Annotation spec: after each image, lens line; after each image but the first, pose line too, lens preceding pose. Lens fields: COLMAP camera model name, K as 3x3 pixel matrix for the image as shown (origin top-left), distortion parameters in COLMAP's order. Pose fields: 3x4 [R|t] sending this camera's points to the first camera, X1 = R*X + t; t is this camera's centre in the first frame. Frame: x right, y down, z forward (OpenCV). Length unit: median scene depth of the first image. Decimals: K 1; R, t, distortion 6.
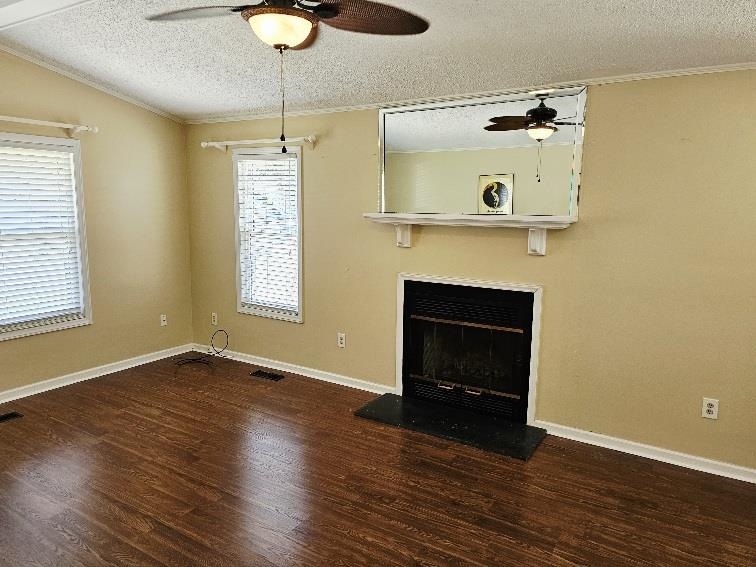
lens RADIAL K [[505.3, 0, 371.7], [0, 505.3, 286.2], [0, 0, 1]] dist [0.021128, -0.010053]
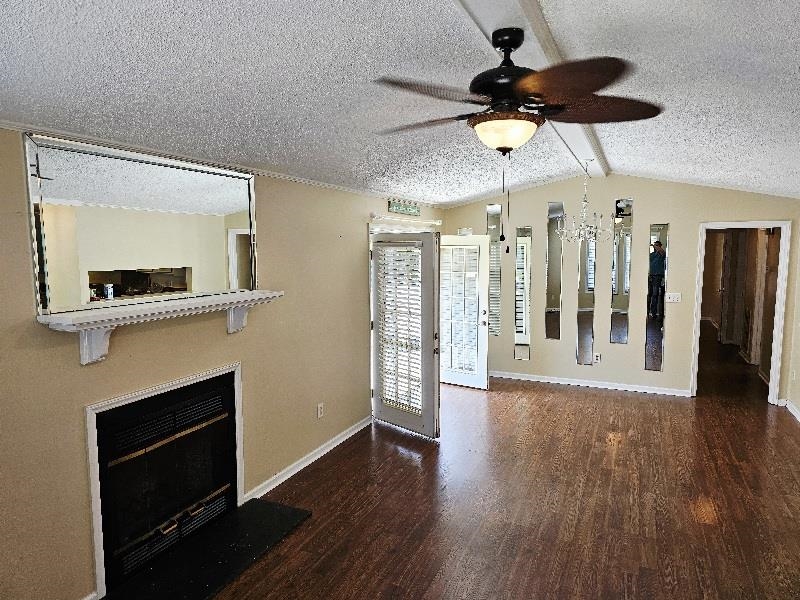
lens RADIAL K [[534.7, 0, 396.5], [0, 534.7, 294.5], [0, 0, 1]] dist [0.021128, -0.010053]
pose [[-0.126608, -0.108687, 0.985980, -0.704834], [0.158224, 0.979040, 0.128239, -0.207994], [-0.979253, 0.172242, -0.106758, 0.758671]]
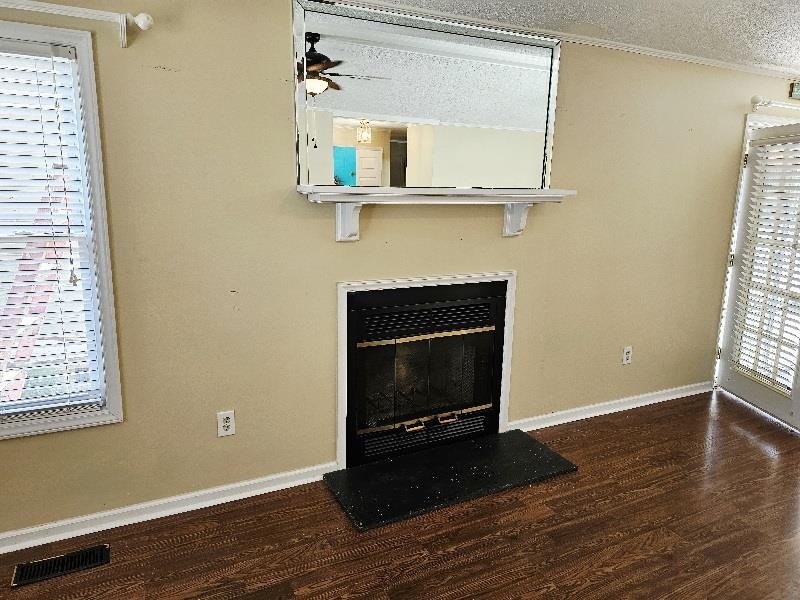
lens RADIAL K [[534.7, 0, 385.4], [0, 534.7, 287.6], [0, 0, 1]] dist [0.021128, -0.010053]
pose [[0.547036, -0.165829, 0.820520, -0.514925], [0.124807, 0.985384, 0.115940, -0.101452], [-0.827753, 0.038983, 0.559737, 0.652221]]
